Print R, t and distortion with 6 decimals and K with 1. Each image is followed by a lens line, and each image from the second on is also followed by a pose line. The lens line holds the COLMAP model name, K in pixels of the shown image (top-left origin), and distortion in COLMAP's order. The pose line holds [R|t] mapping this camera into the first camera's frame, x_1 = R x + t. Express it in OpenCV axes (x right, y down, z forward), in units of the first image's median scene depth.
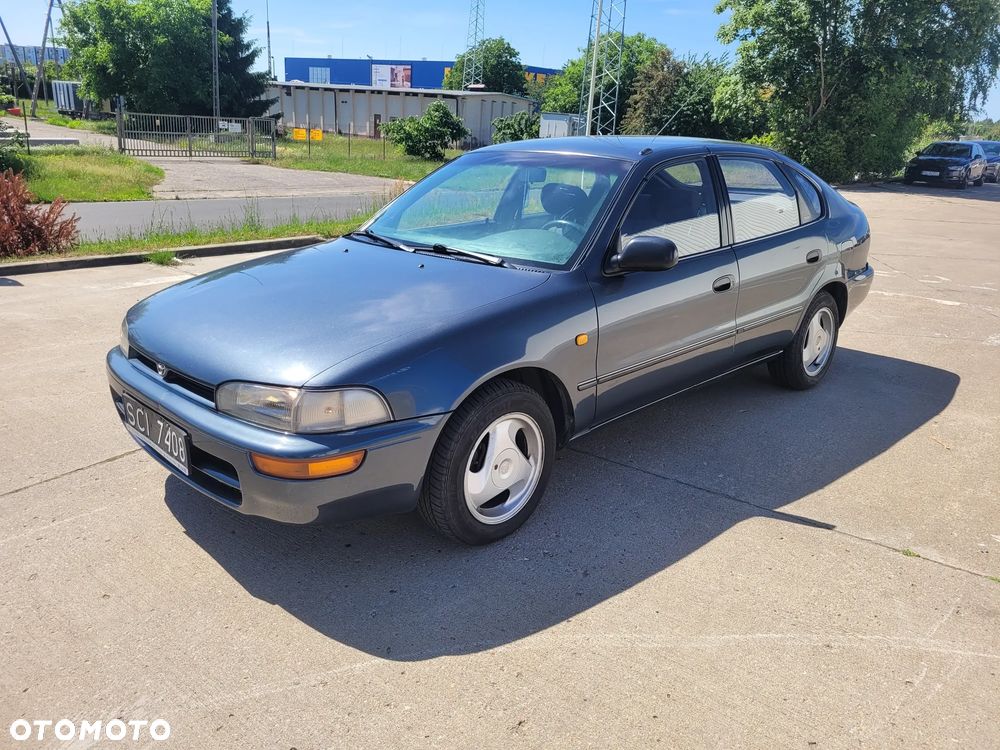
lens RADIAL K [[749.8, 0, 478.3], [0, 749.8, 370.5], [0, 0, 1]] dist [0.022020, -0.011820]
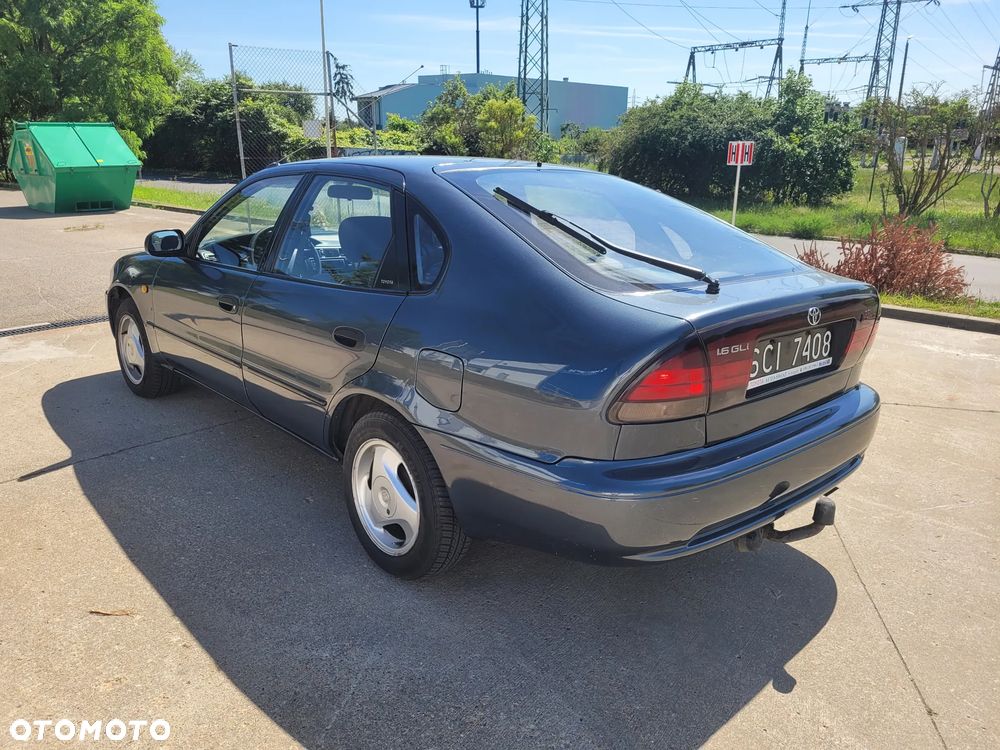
lens RADIAL K [[745.7, 0, 498.8], [0, 745.7, 380.2], [0, 0, 1]] dist [0.030176, -0.010596]
pose [[-0.023589, 0.255227, -0.966593, 0.097871], [-0.329366, 0.910899, 0.248559, -0.029192], [0.943907, 0.324227, 0.062576, 0.100838]]
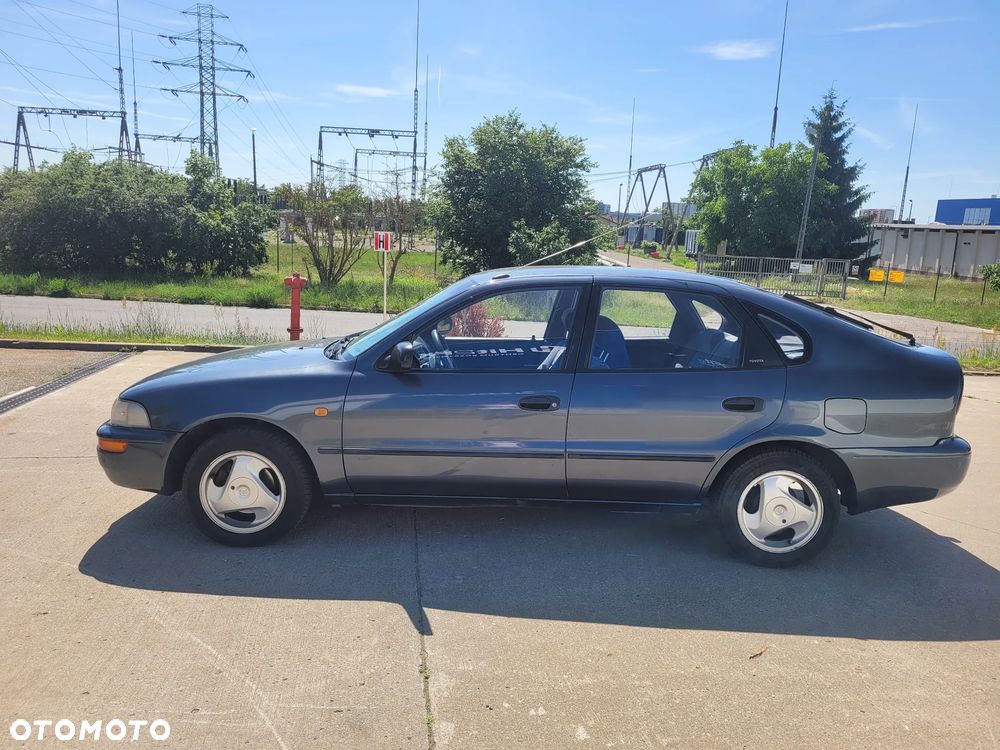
lens RADIAL K [[736.9, 0, 500.0], [0, 736.9, 375.0], [0, 0, 1]] dist [0.028143, -0.009322]
pose [[0.713666, 0.115599, -0.690882, 0.076579], [-0.230972, 0.969965, -0.076294, -0.004912], [0.661311, 0.214023, 0.718931, 0.017832]]
